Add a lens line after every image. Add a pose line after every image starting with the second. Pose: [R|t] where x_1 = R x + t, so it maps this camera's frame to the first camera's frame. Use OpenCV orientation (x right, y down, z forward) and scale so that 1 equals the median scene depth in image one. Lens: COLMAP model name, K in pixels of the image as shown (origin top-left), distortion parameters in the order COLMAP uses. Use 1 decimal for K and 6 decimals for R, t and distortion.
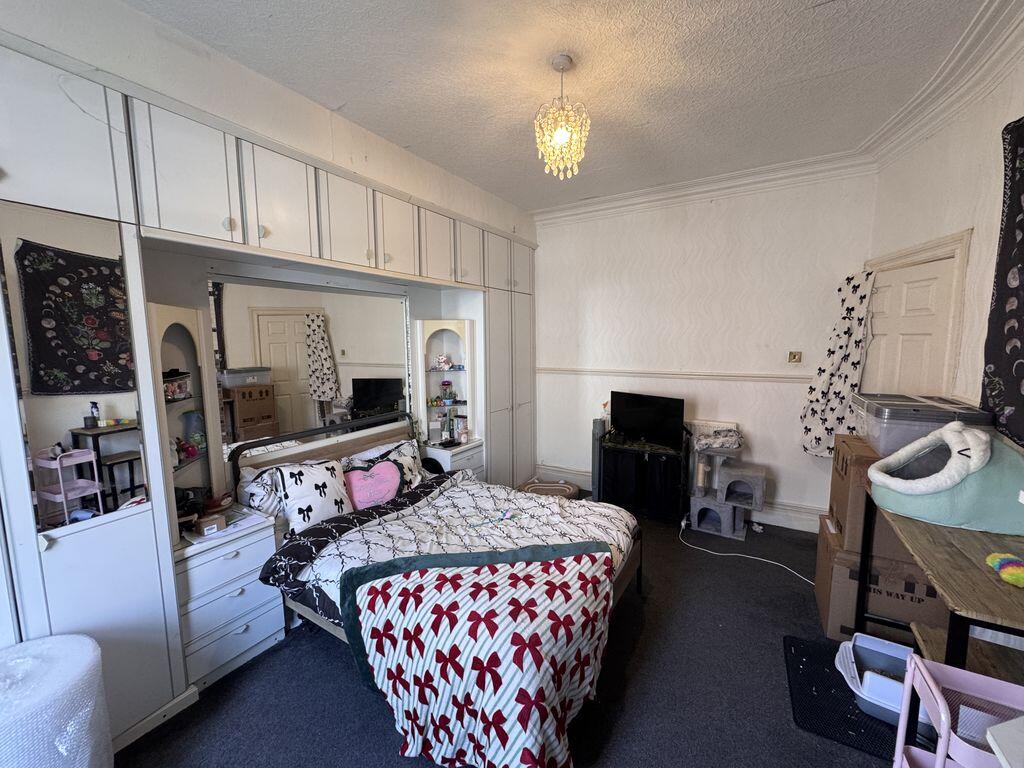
lens RADIAL K [[405.1, 0, 510.2], [0, 405.1, 386.4], [0, 0, 1]] dist [-0.002711, -0.000317]
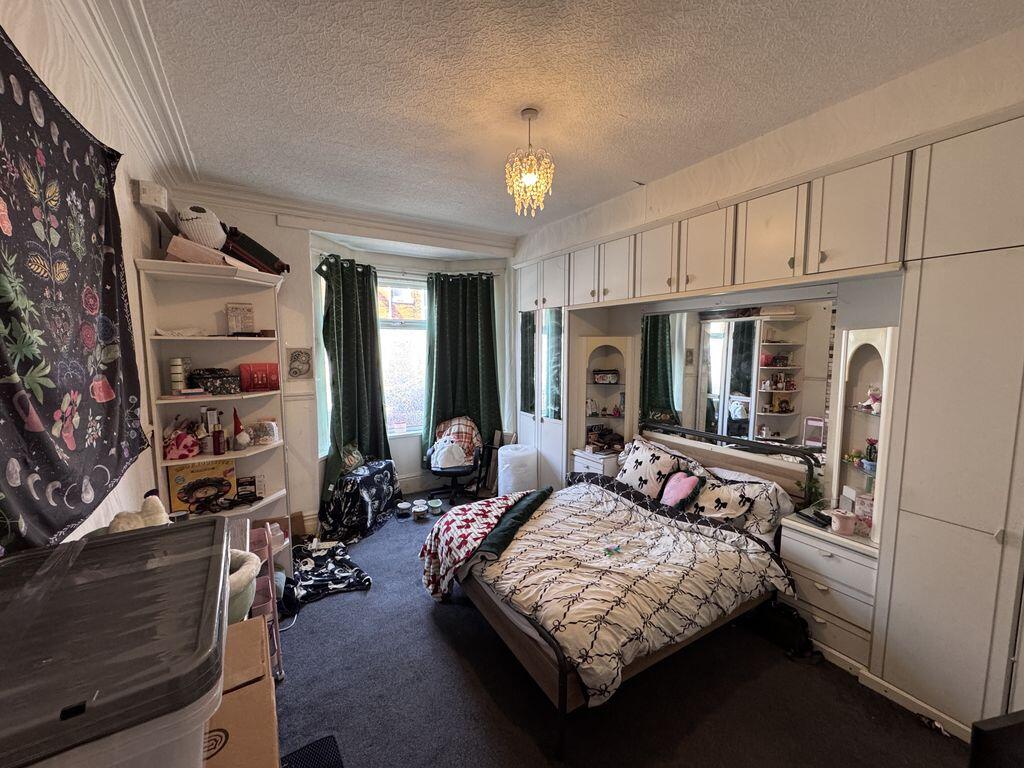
lens RADIAL K [[405.1, 0, 512.3], [0, 405.1, 380.8], [0, 0, 1]] dist [-0.002711, -0.000317]
pose [[-0.447281, 0.086434, -0.890207, 1.027972], [-0.098209, 0.984555, 0.144939, -0.201380], [0.888985, 0.152254, -0.431884, 1.317487]]
